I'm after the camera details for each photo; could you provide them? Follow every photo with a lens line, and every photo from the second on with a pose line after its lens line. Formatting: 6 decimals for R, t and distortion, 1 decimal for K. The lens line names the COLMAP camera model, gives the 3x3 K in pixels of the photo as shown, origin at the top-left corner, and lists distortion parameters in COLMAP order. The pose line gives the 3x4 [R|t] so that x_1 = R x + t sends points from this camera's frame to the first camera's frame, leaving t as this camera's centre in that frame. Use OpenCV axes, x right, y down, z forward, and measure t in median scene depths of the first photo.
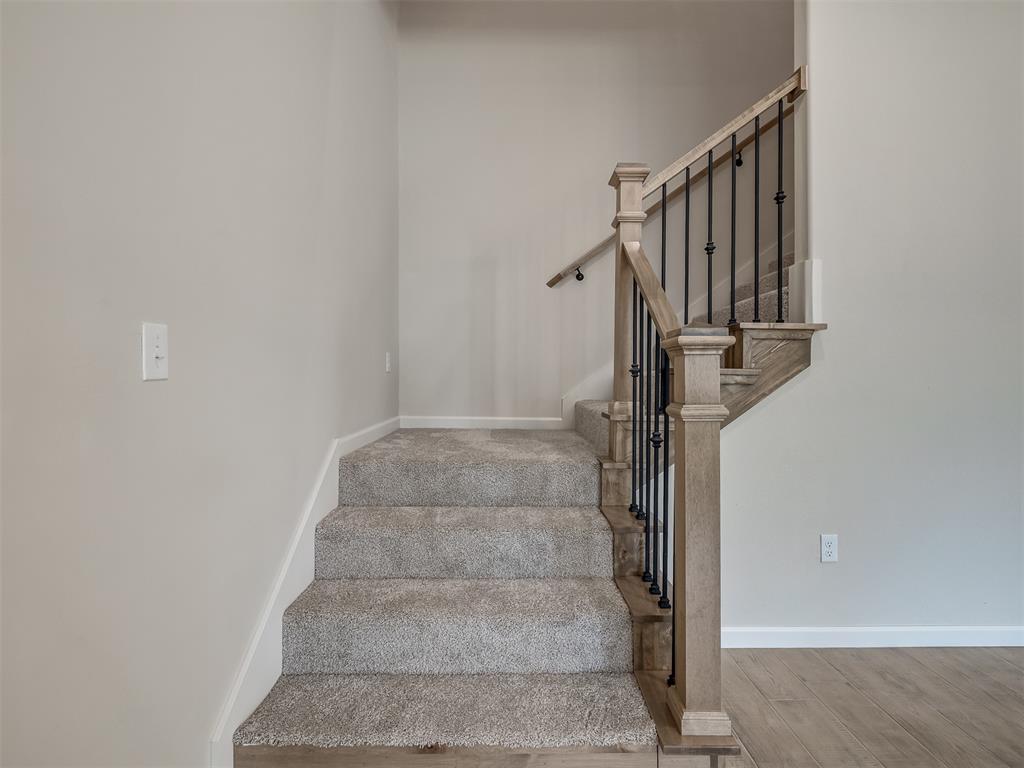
lens RADIAL K [[491.3, 0, 503.7], [0, 491.3, 373.6], [0, 0, 1]] dist [-0.004446, 0.001852]
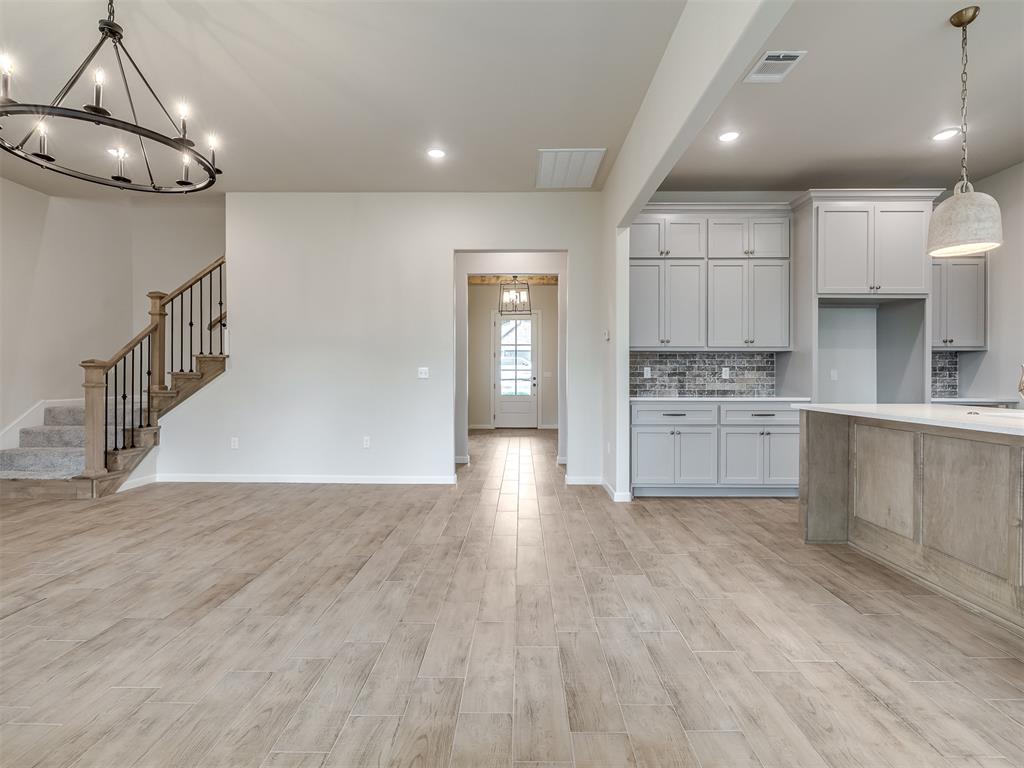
lens RADIAL K [[486.7, 0, 510.4], [0, 486.7, 381.7], [0, 0, 1]] dist [-0.006403, 0.002826]
pose [[0.999732, -0.000222, -0.023137, 2.164894], [0.000347, 0.999985, 0.005406, 0.025134], [0.023135, -0.005413, 0.999718, -1.488137]]
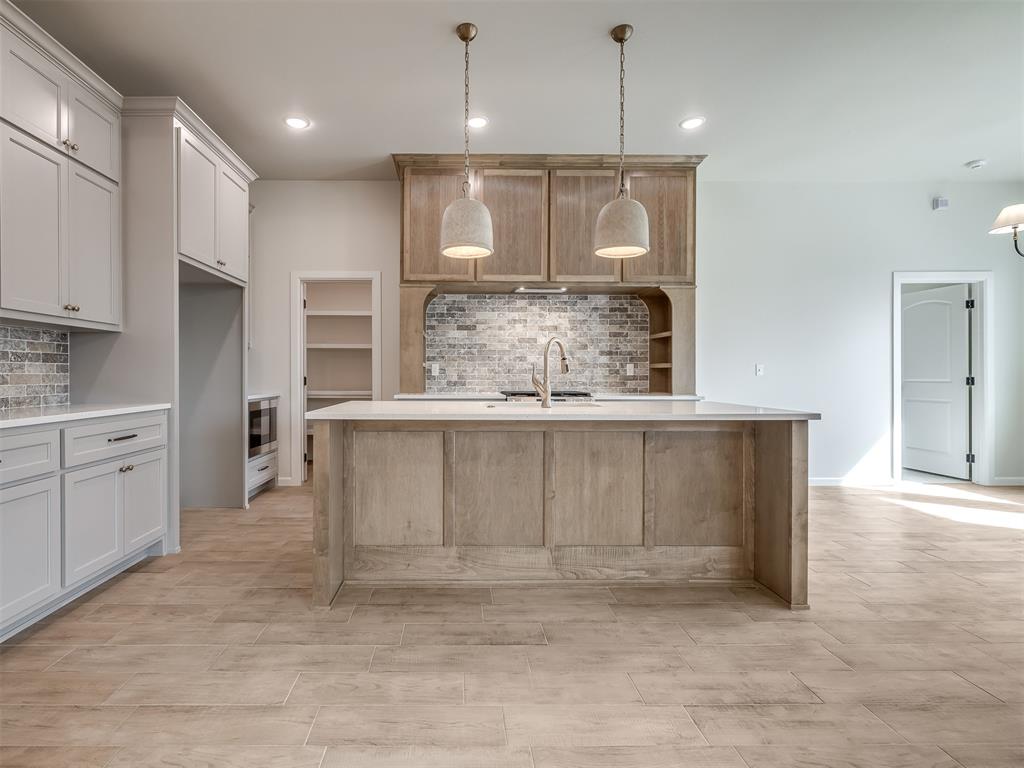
lens RADIAL K [[491.3, 0, 463.2], [0, 491.3, 375.9], [0, 0, 1]] dist [-0.004446, 0.001852]
pose [[-0.001977, -0.004170, 0.999989, 1.965551], [0.003906, 0.999984, 0.004178, 0.022682], [-0.999990, 0.003914, -0.001961, -0.170941]]
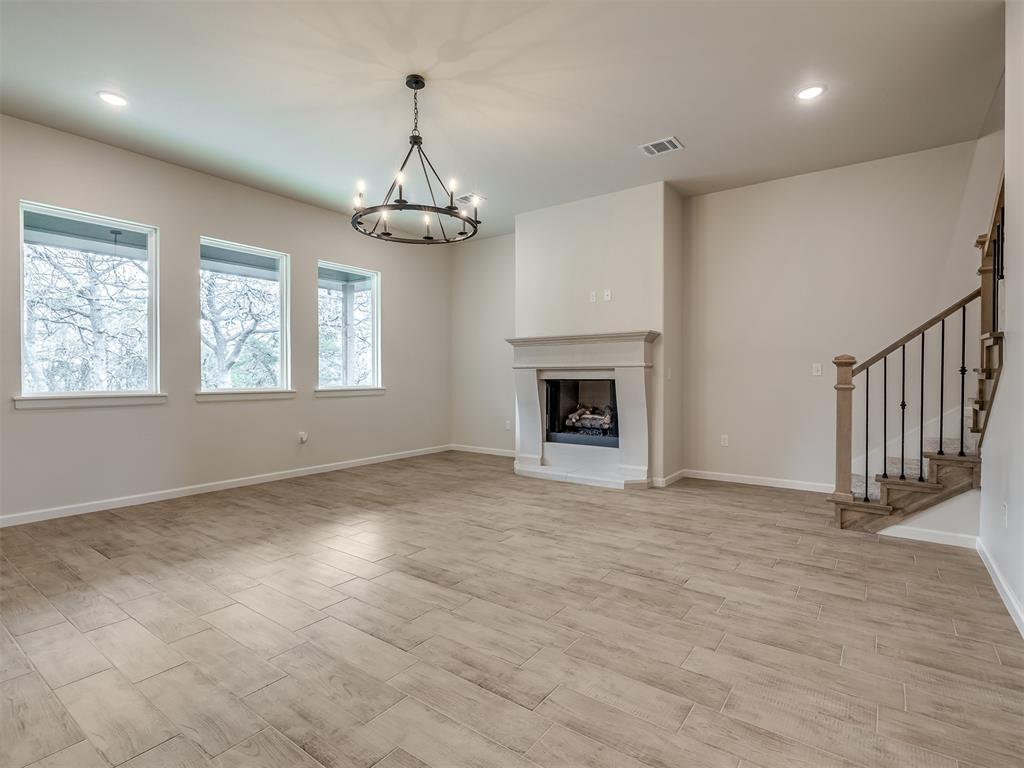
lens RADIAL K [[506.4, 0, 516.7], [0, 506.4, 372.0], [0, 0, 1]] dist [0.008703, -0.006336]
pose [[-0.592297, -0.011986, -0.805630, 2.386272], [-0.005902, 0.999927, -0.010538, 0.029377], [0.805698, -0.001486, -0.592325, 0.776824]]
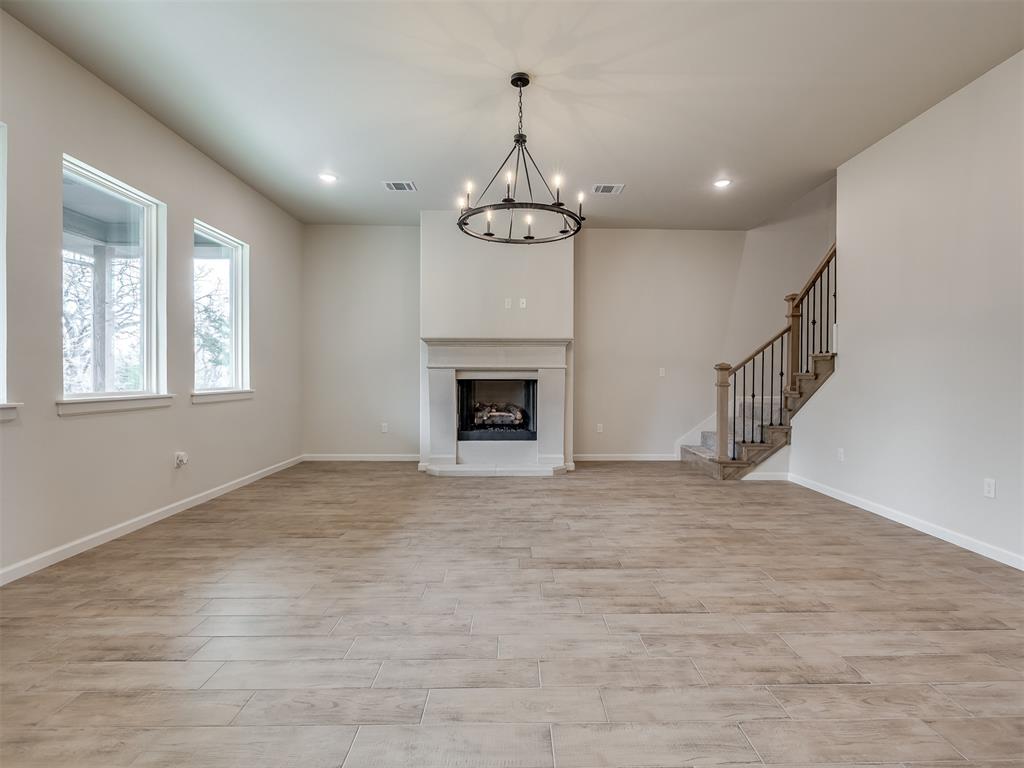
lens RADIAL K [[491.3, 0, 529.1], [0, 491.3, 382.9], [0, 0, 1]] dist [-0.004446, 0.001852]
pose [[0.021385, 0.012016, -0.999699, 2.838516], [-0.008784, 0.999891, 0.011830, 0.020948], [0.999733, 0.008528, 0.021489, -0.446367]]
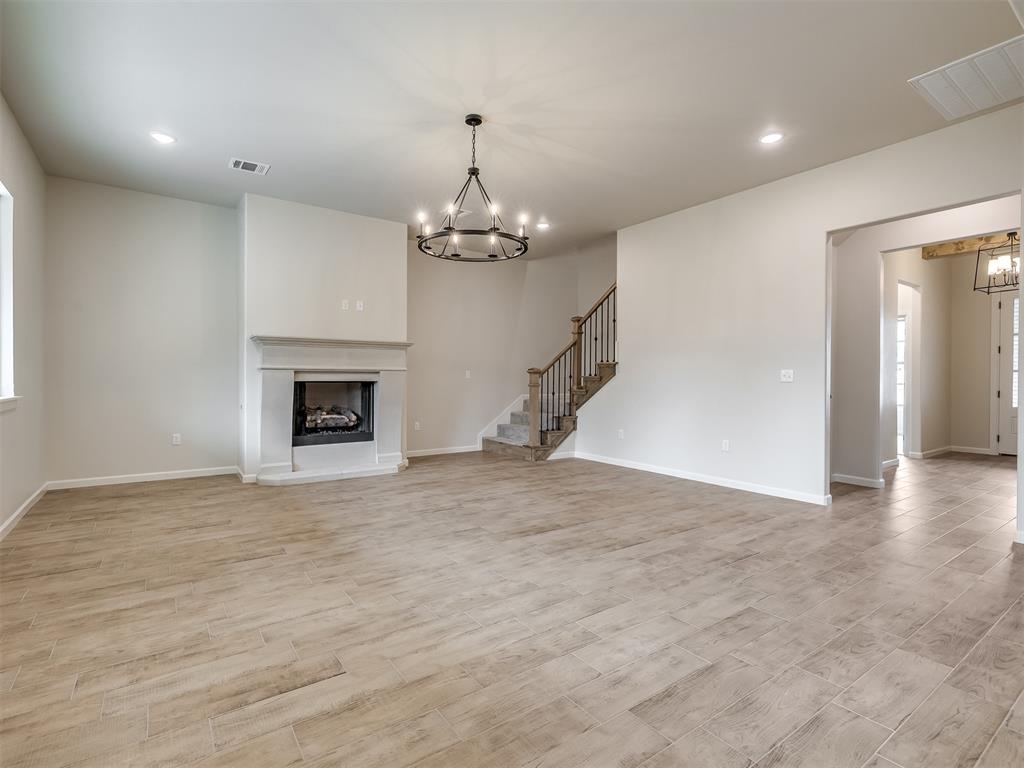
lens RADIAL K [[491.3, 0, 498.5], [0, 491.3, 377.5], [0, 0, 1]] dist [-0.004446, 0.001852]
pose [[0.562094, -0.002864, -0.827068, 2.793161], [-0.008620, 0.999919, -0.009321, 0.035917], [0.827028, 0.012369, 0.562024, -1.371040]]
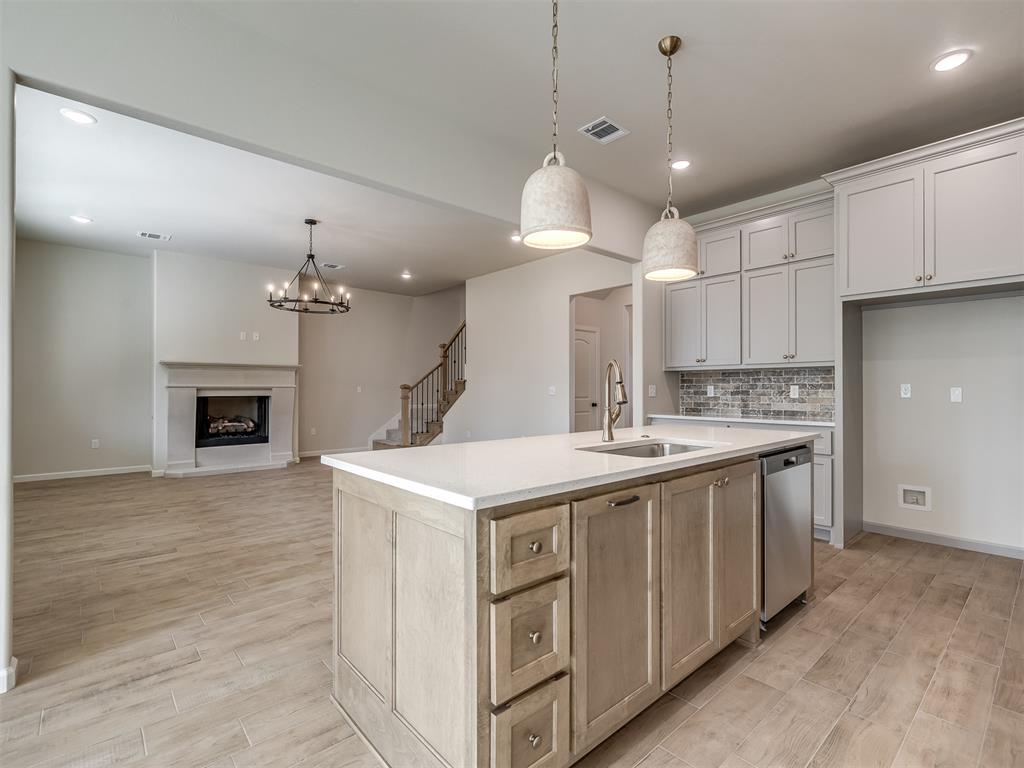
lens RADIAL K [[486.7, 0, 533.4], [0, 486.7, 384.5], [0, 0, 1]] dist [-0.006403, 0.002826]
pose [[0.668342, -0.008483, -0.743805, 4.046092], [-0.002405, 0.999905, -0.013565, -0.005408], [0.743850, 0.010855, 0.668259, -1.309045]]
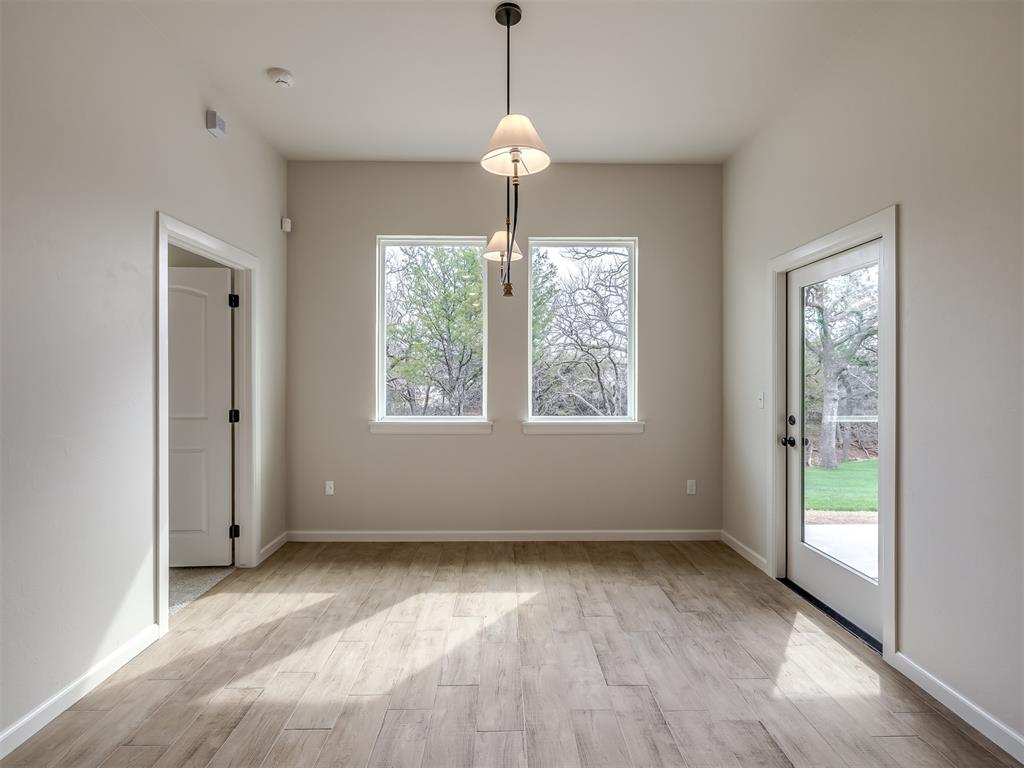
lens RADIAL K [[491.3, 0, 512.6], [0, 491.3, 378.0], [0, 0, 1]] dist [-0.004446, 0.001852]
pose [[-0.999881, -0.002904, -0.015128, 3.549210], [-0.002957, 0.999990, 0.003479, -0.068290], [0.015118, 0.003524, -0.999880, -1.086930]]
